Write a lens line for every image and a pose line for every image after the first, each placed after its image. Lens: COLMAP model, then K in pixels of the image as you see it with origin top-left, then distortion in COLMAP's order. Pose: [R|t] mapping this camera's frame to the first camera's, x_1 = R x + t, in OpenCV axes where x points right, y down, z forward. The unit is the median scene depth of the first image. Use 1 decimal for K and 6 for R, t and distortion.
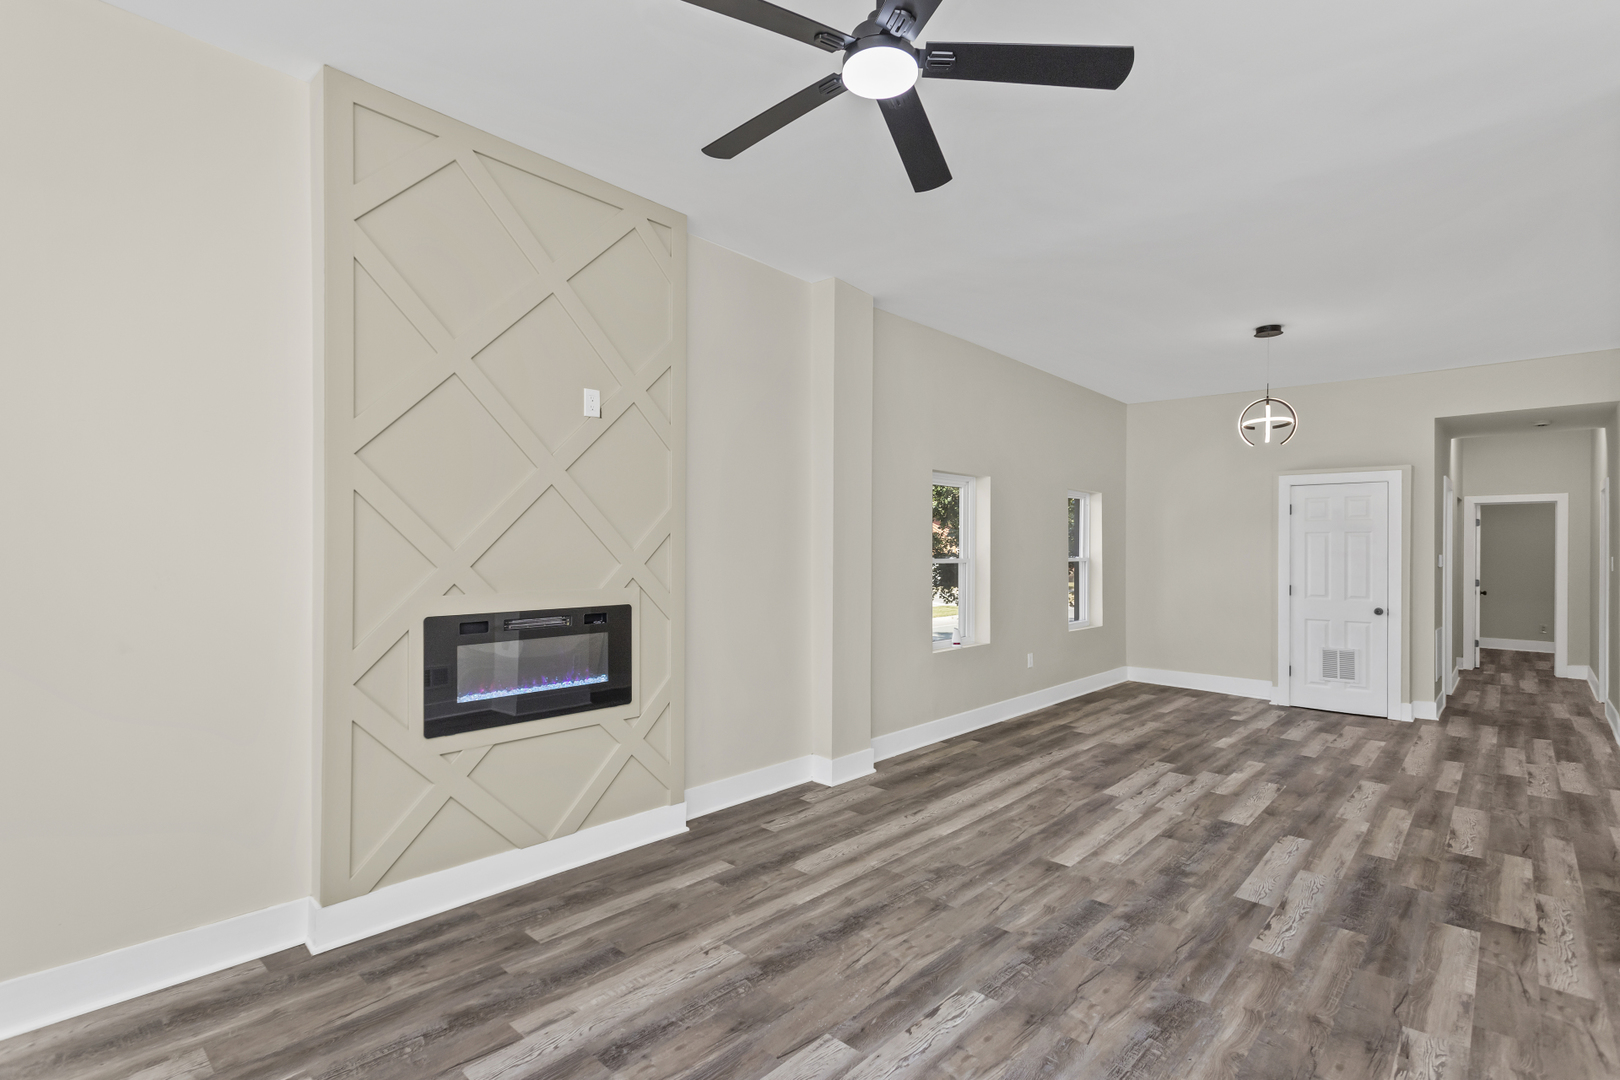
lens RADIAL K [[771.1, 0, 806.7], [0, 771.1, 552.8], [0, 0, 1]] dist [0.003834, 0.000131]
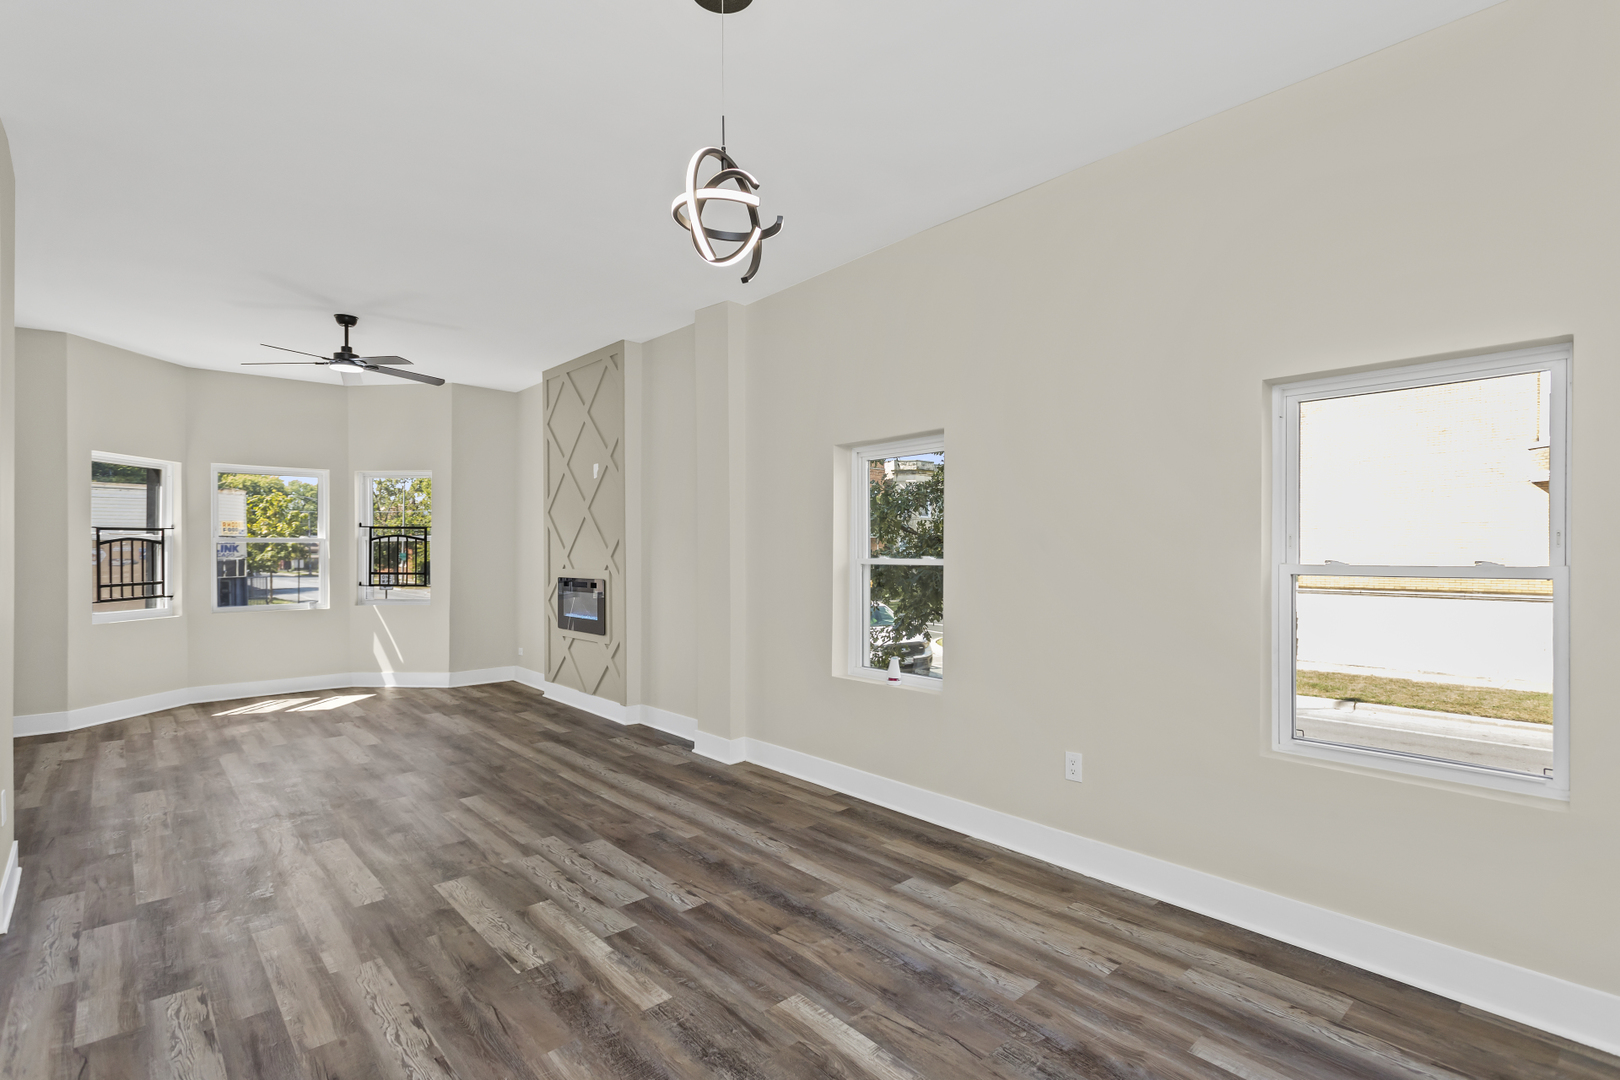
lens RADIAL K [[771.1, 0, 805.7], [0, 771.1, 545.4], [0, 0, 1]] dist [0.003834, 0.000131]
pose [[-0.097284, -0.010521, -0.995201, 1.316355], [-0.001333, 0.999945, -0.010441, 0.006357], [0.995256, 0.000311, -0.097292, 1.440728]]
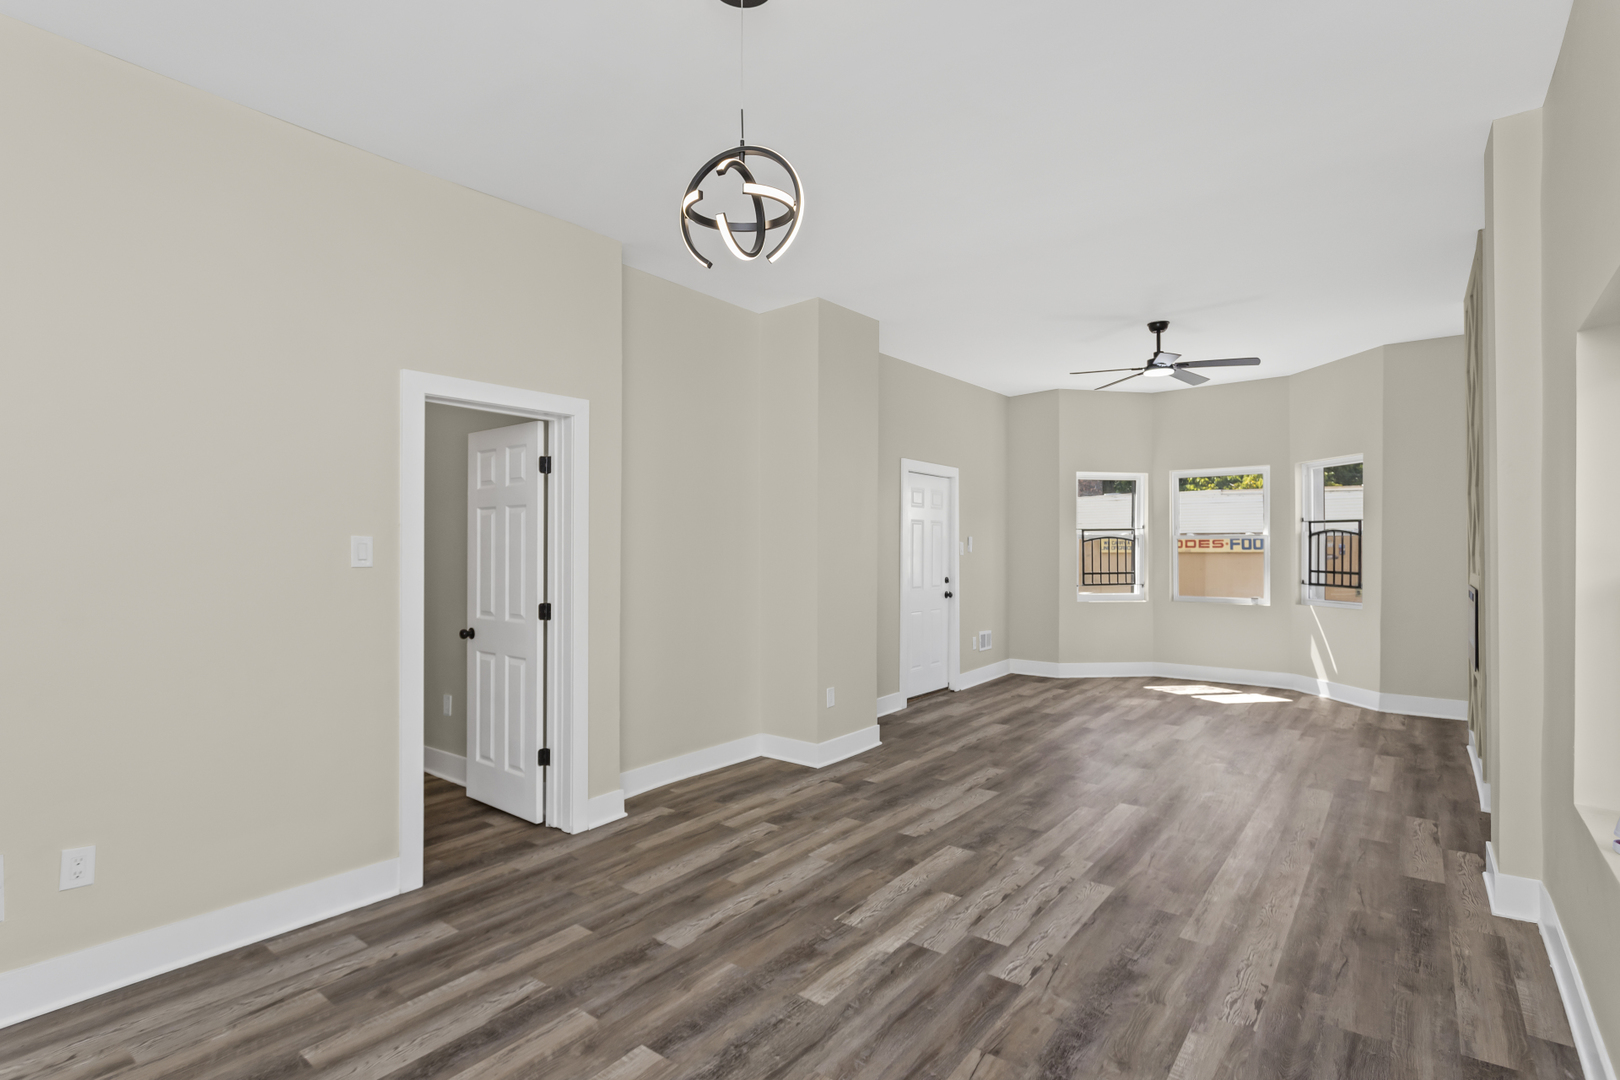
lens RADIAL K [[771.1, 0, 821.3], [0, 771.1, 539.0], [0, 0, 1]] dist [0.003834, 0.000131]
pose [[-0.995638, -0.003740, -0.093228, 0.791558], [-0.002859, 0.999950, -0.009589, 0.003772], [0.093259, -0.009280, -0.995599, 1.857608]]
